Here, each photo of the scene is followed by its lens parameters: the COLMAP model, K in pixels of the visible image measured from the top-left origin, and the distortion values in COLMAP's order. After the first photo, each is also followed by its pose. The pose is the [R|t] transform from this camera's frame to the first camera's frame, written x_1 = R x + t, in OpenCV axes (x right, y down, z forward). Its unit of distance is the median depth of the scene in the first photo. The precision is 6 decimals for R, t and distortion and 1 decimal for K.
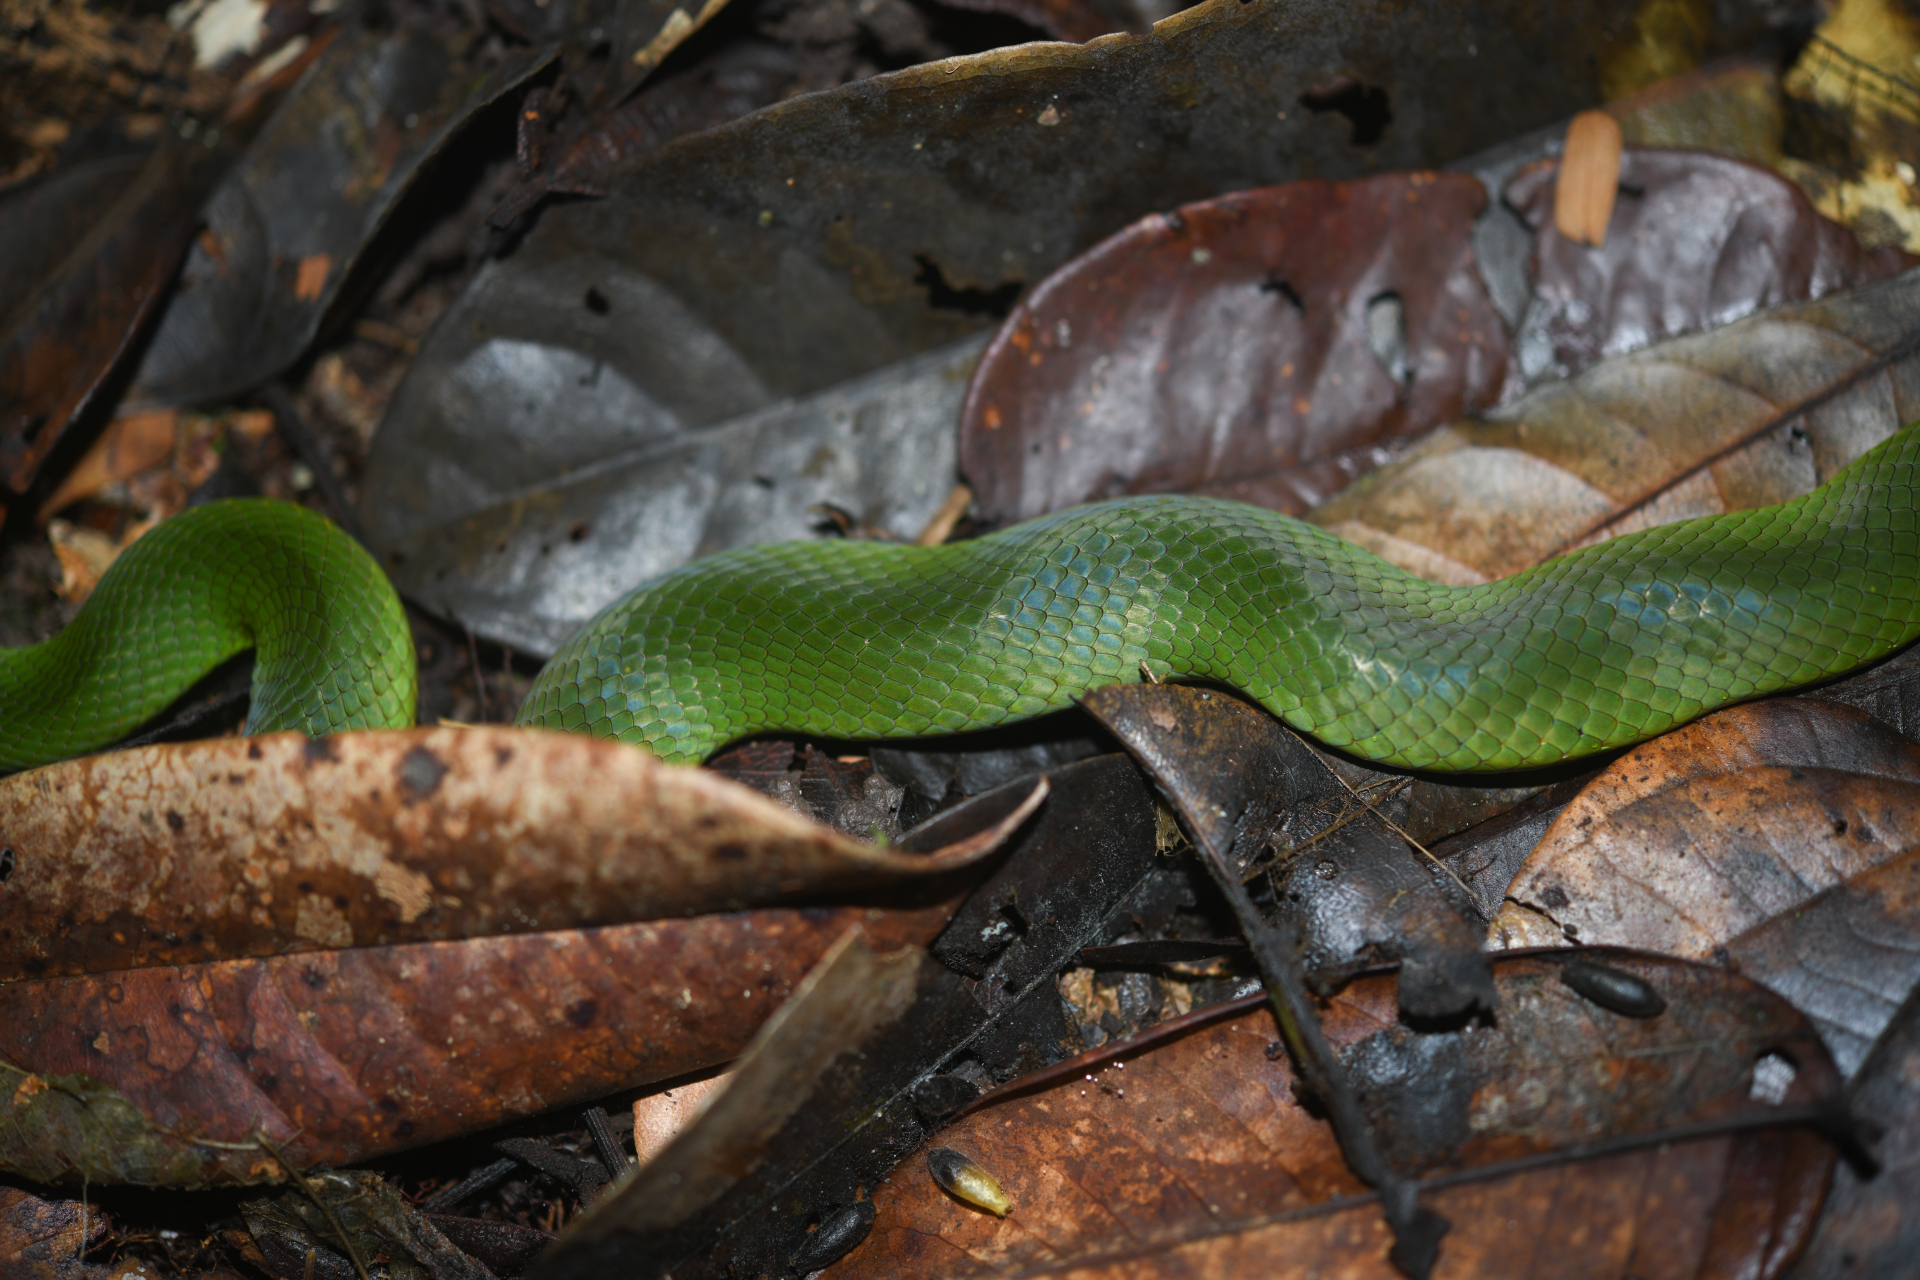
lens RADIAL K [[3330.1, 0, 960.0], [0, 3330.1, 640.0], [0, 0, 1]] dist [-0.031213, 0.169997]
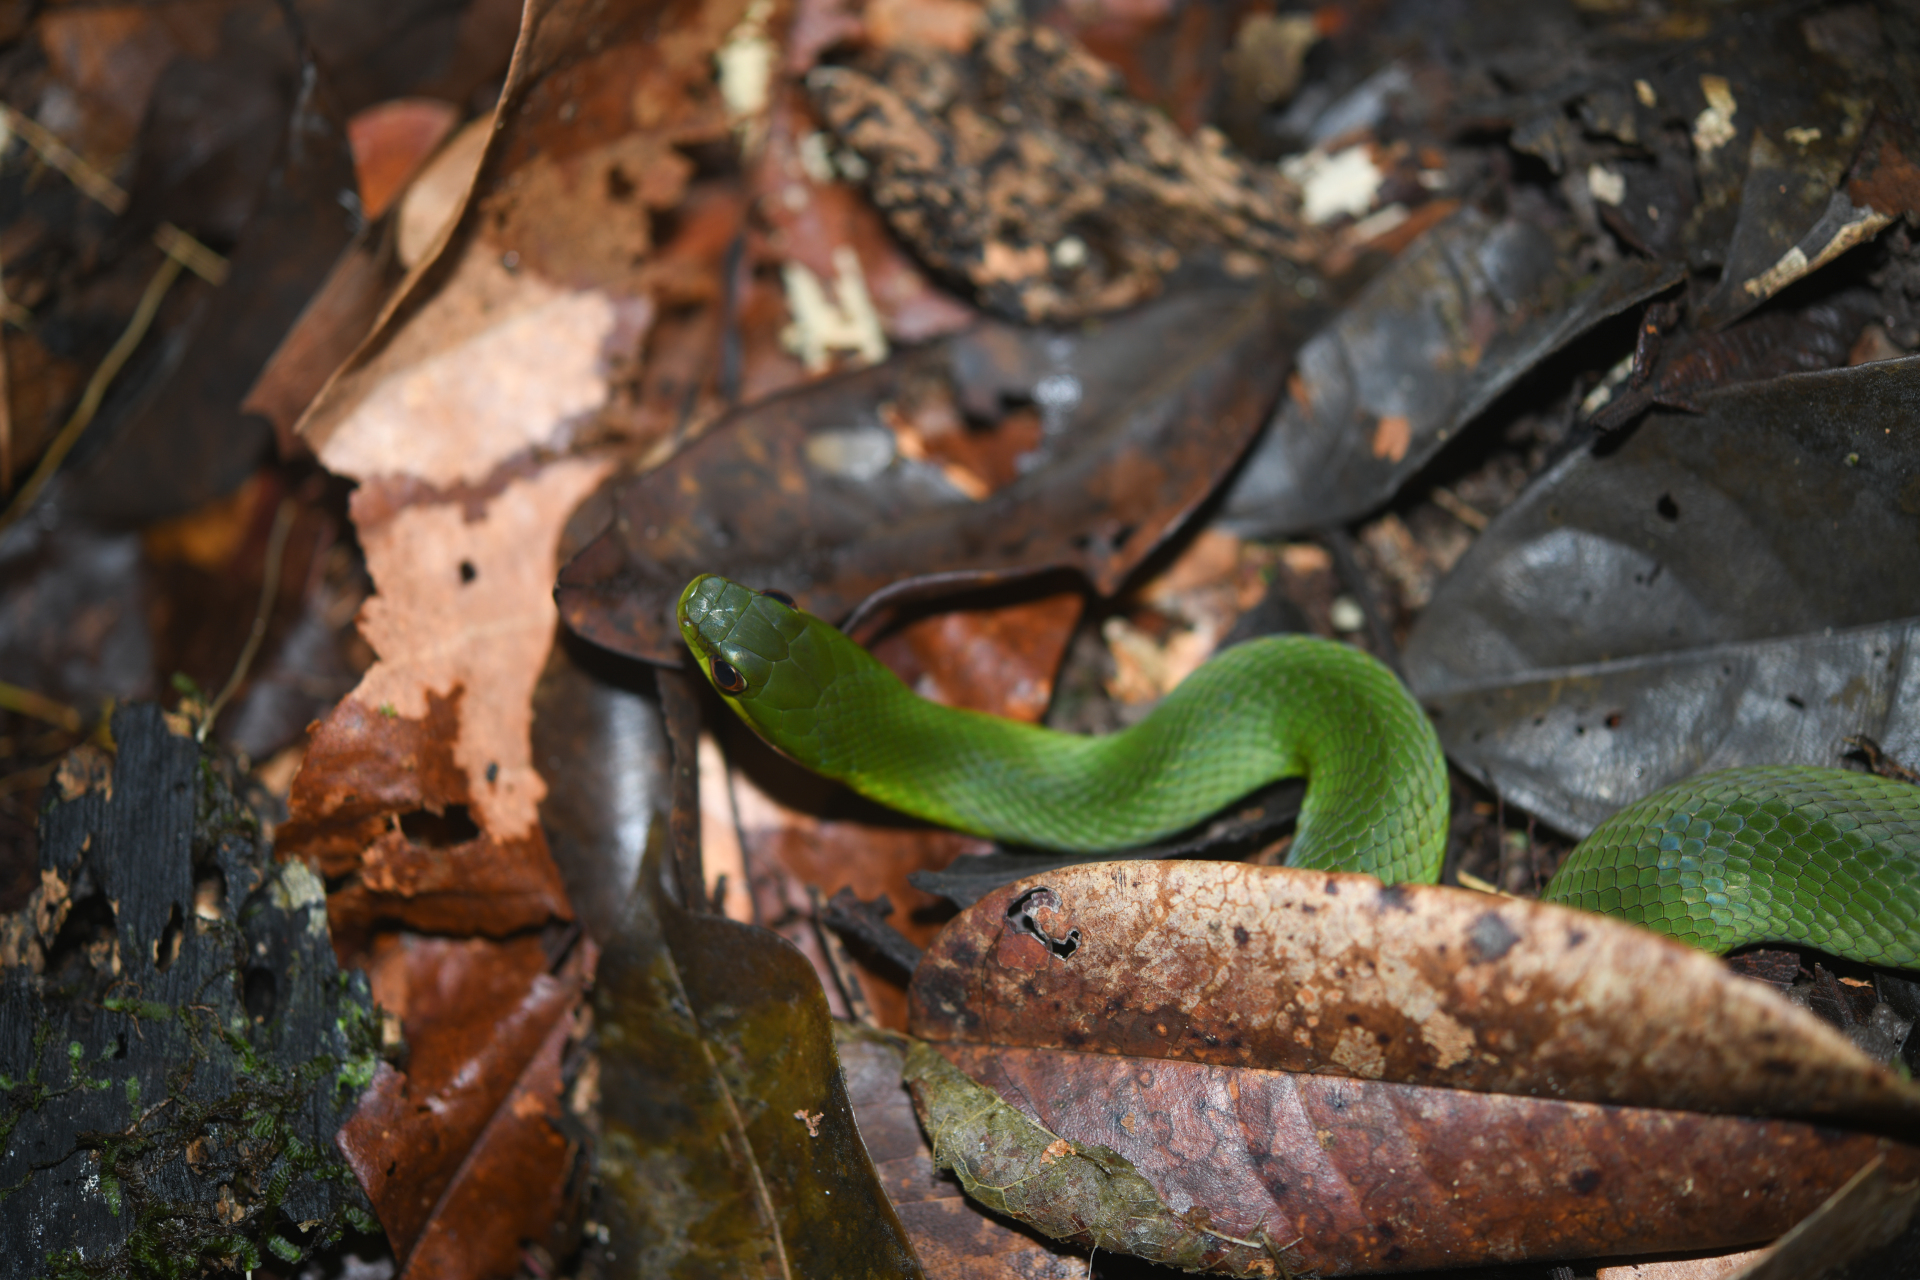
lens RADIAL K [[3330.1, 0, 960.0], [0, 3330.1, 640.0], [0, 0, 1]] dist [-0.031213, 0.169997]
pose [[0.976990, 0.169932, -0.128894, -0.200289], [-0.170198, 0.985368, 0.009032, -0.033898], [0.128543, 0.013113, 0.991617, -0.082114]]
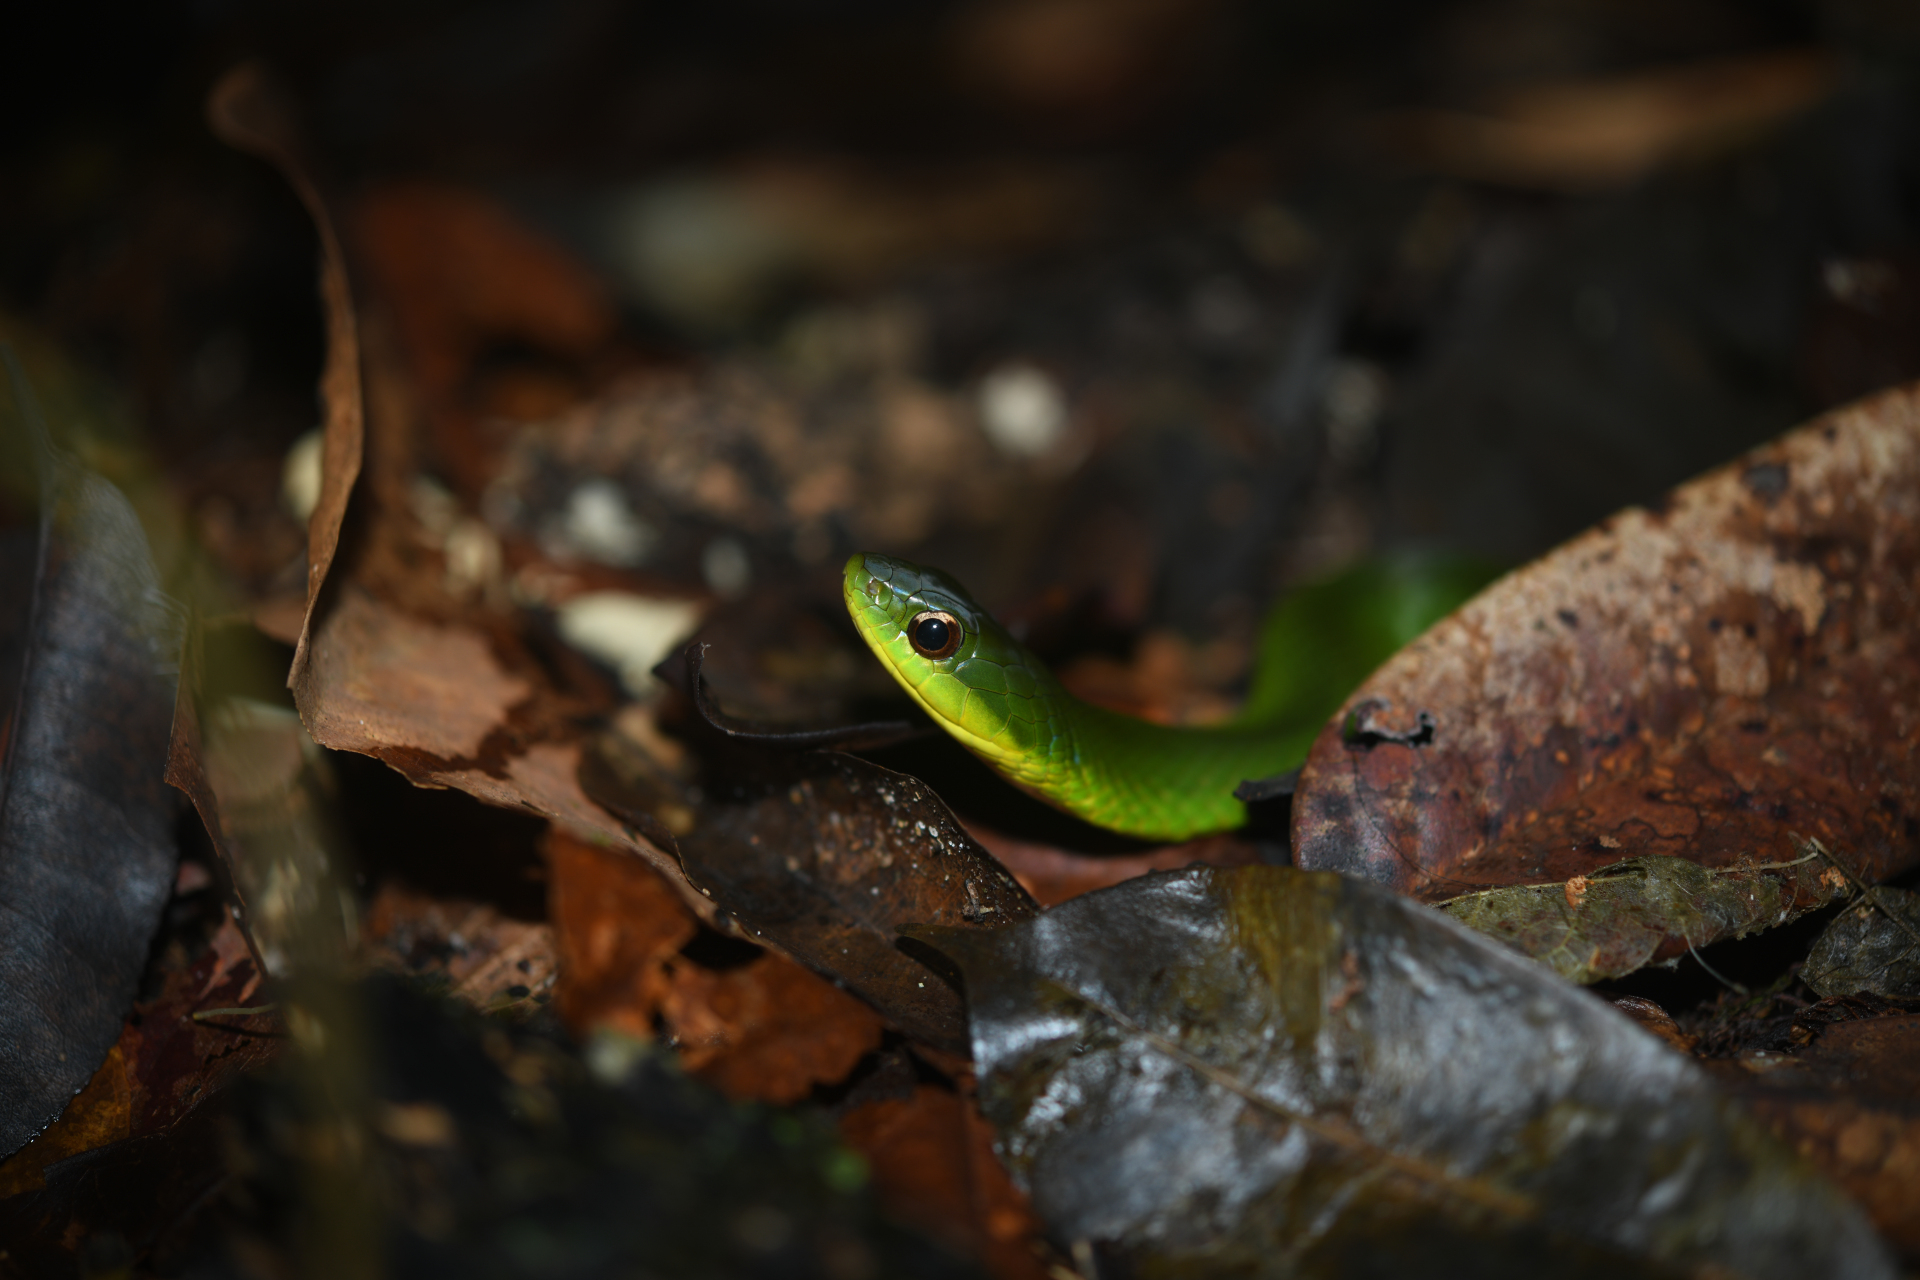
lens RADIAL K [[3330.1, 0, 960.0], [0, 3330.1, 640.0], [0, 0, 1]] dist [-0.031213, 0.169997]
pose [[0.878106, -0.202229, 0.433629, -0.818931], [0.445208, 0.677335, -0.585669, 0.554183], [-0.175272, 0.707334, 0.684805, 0.352931]]
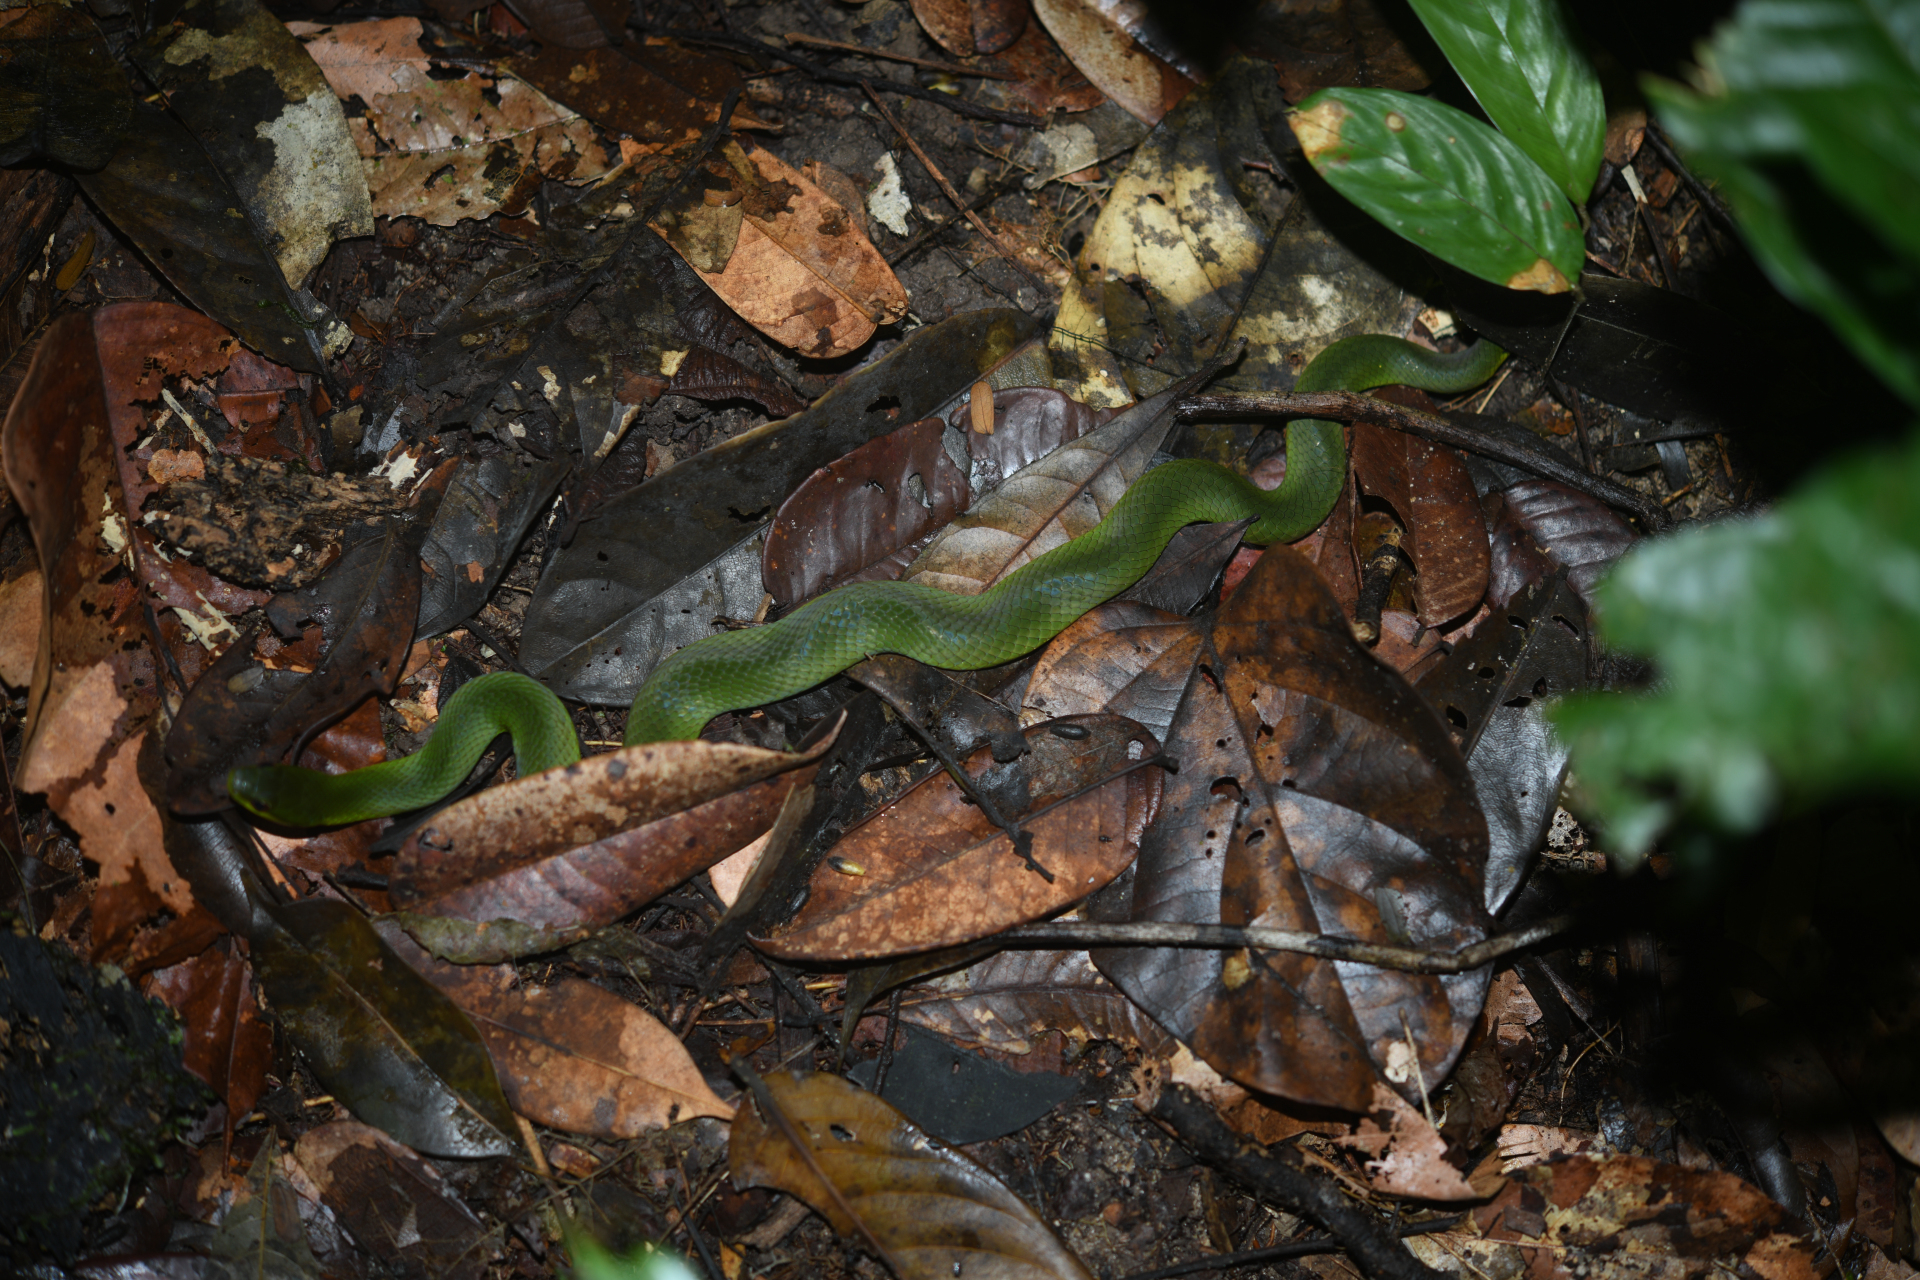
lens RADIAL K [[3330.1, 0, 960.0], [0, 3330.1, 640.0], [0, 0, 1]] dist [-0.031213, 0.169997]
pose [[0.949418, -0.247349, 0.193454, -0.370707], [0.224543, 0.965428, 0.132397, -0.327363], [-0.219514, -0.082261, 0.972135, -1.504829]]
